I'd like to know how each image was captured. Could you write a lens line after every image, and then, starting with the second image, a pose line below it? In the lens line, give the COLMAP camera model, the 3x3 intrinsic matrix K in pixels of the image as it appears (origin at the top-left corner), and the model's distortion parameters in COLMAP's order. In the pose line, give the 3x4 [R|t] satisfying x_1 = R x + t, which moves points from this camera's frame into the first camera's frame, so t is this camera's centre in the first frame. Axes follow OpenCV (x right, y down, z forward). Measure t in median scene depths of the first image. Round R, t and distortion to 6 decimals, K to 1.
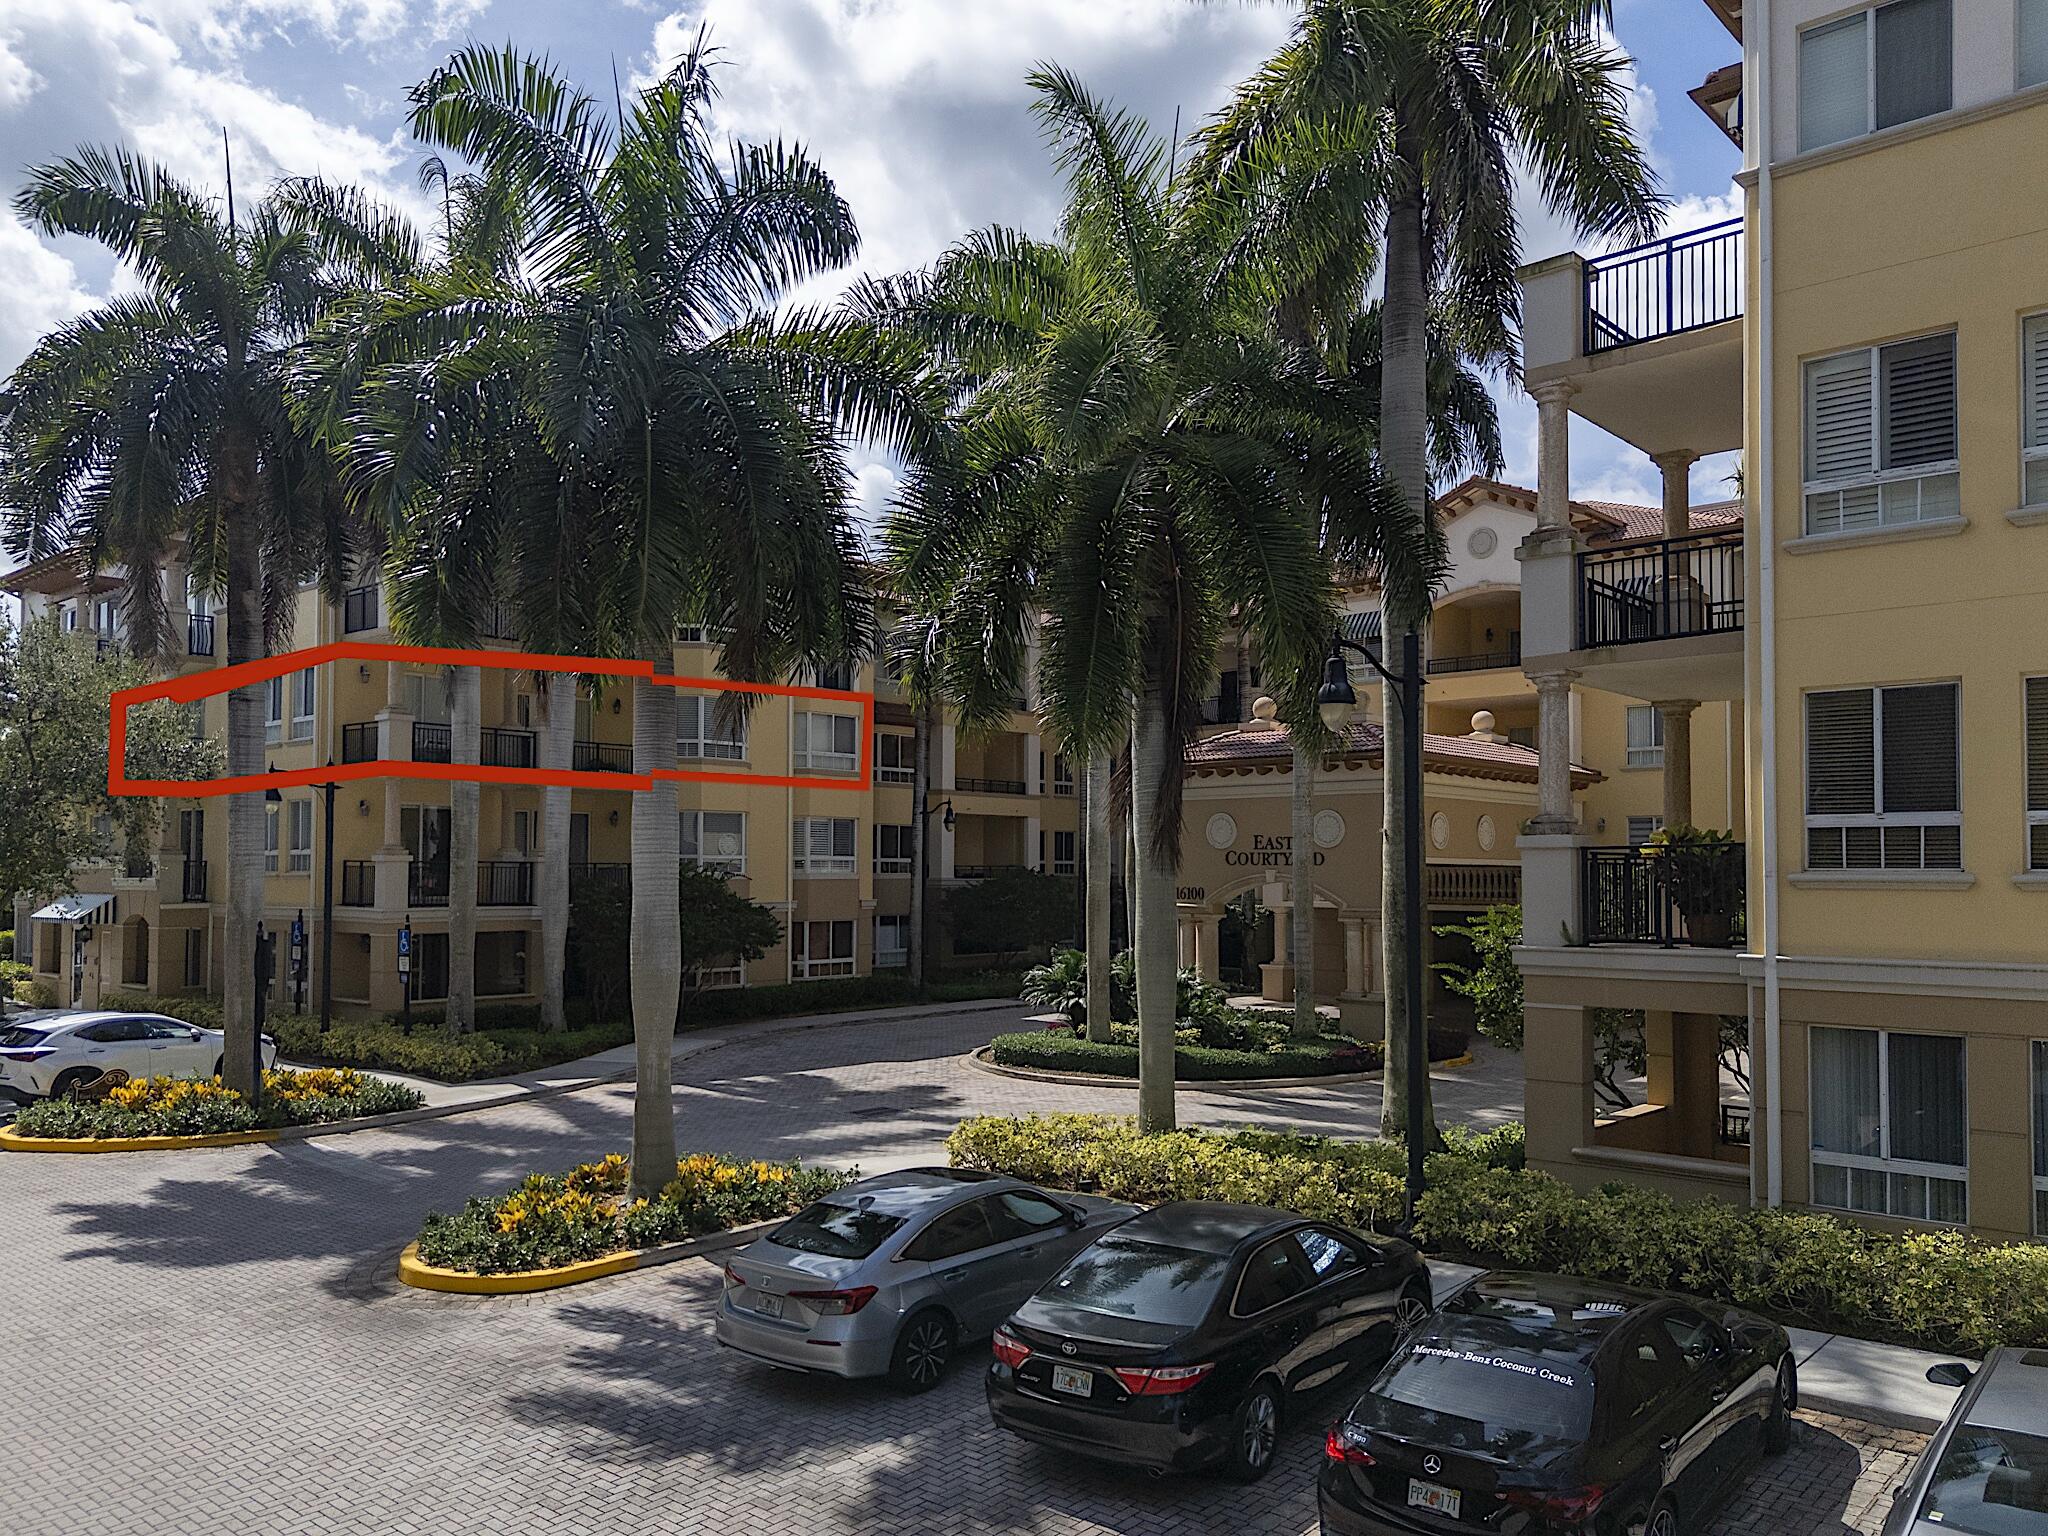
lens RADIAL K [[1495.9, 0, 1022.7], [0, 1495.9, 772.5], [0, 0, 1]] dist [0.084412, -0.089412]
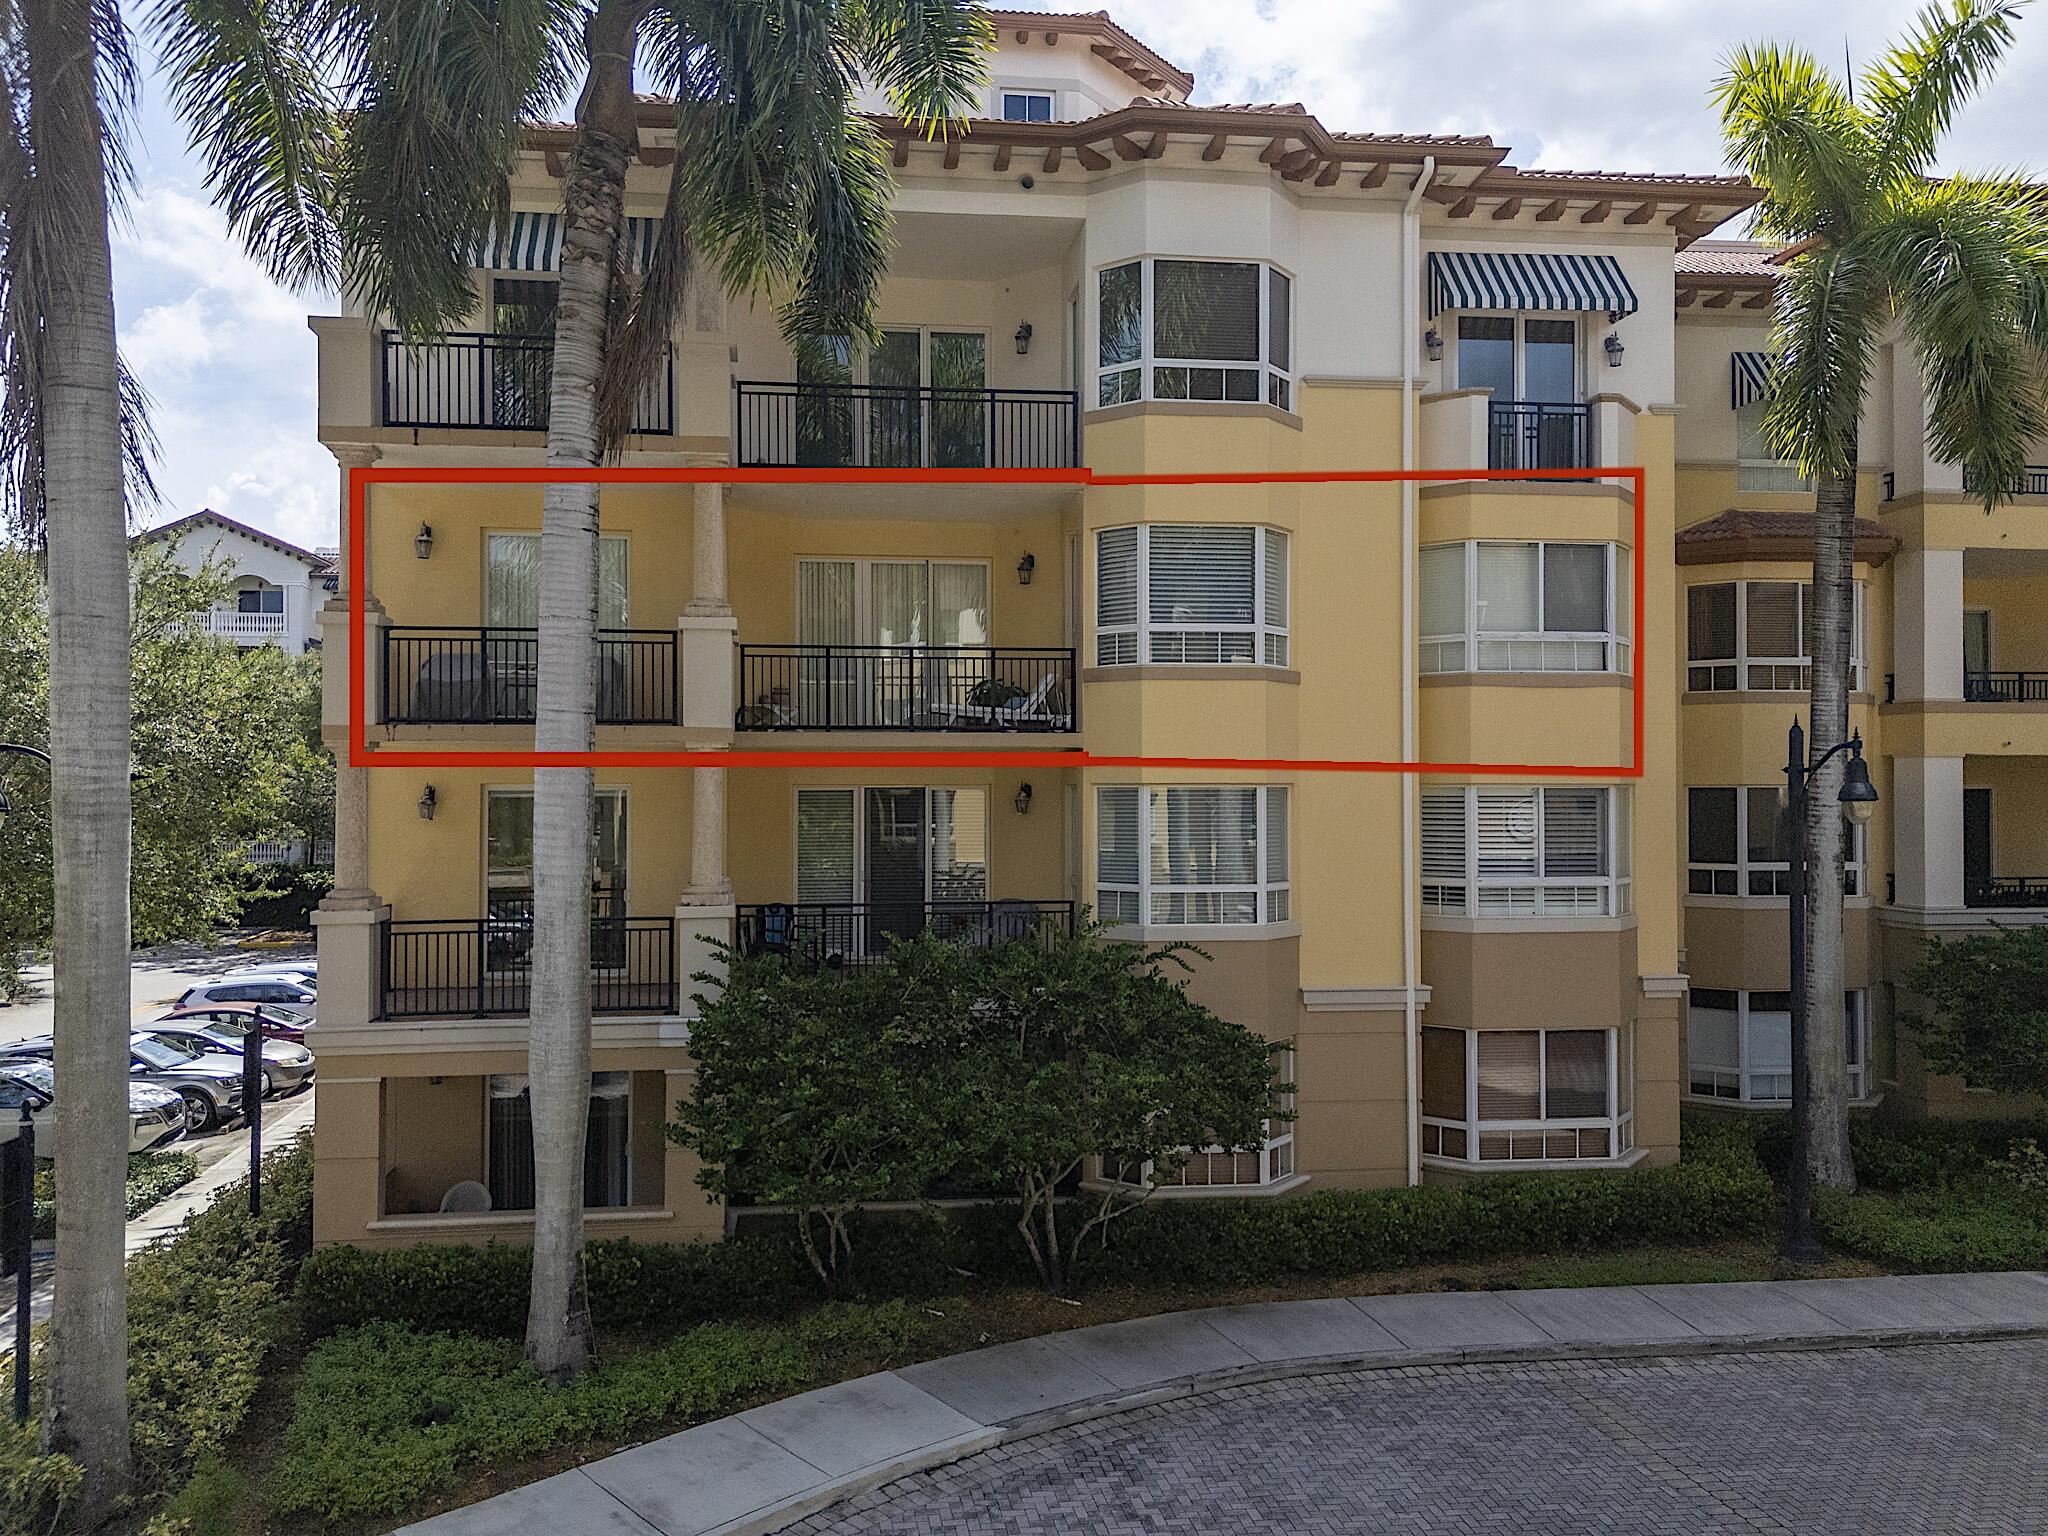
lens RADIAL K [[1495.9, 0, 1022.7], [0, 1495.9, 772.5], [0, 0, 1]] dist [0.084412, -0.089412]
pose [[0.763291, -0.008100, -0.646004, 0.036303], [0.045436, 0.998118, 0.041171, 0.002100], [0.644455, -0.060777, 0.762223, 0.573985]]
